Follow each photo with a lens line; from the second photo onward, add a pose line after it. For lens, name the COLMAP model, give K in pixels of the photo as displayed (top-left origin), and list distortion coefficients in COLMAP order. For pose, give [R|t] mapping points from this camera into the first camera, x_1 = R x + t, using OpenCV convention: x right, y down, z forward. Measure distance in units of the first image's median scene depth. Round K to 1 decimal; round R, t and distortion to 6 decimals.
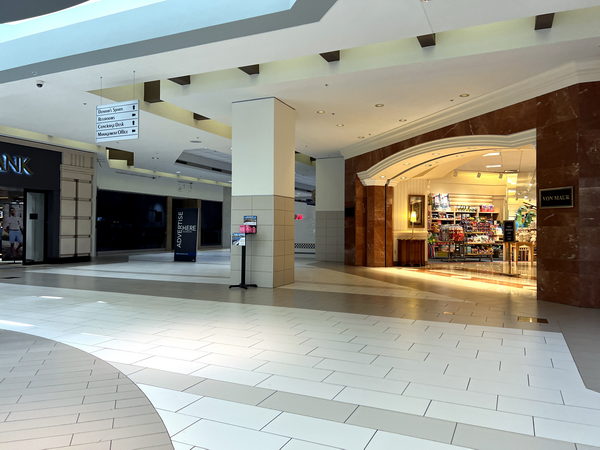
lens RADIAL K [[459.3, 0, 302.7], [0, 459.3, 225.7], [0, 0, 1]] dist [0.007099, -0.002369]
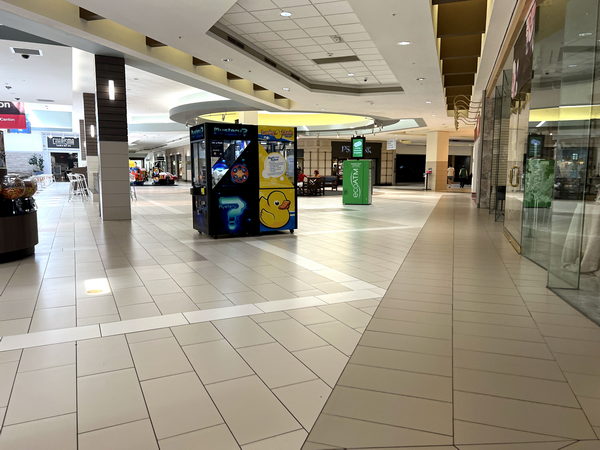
lens RADIAL K [[459.3, 0, 302.7], [0, 459.3, 225.7], [0, 0, 1]] dist [0.007099, -0.002369]
pose [[0.774123, 0.065999, -0.629586, 0.776556], [0.009893, 0.993168, 0.116277, -0.000176], [0.632959, -0.096241, 0.768180, -1.288538]]
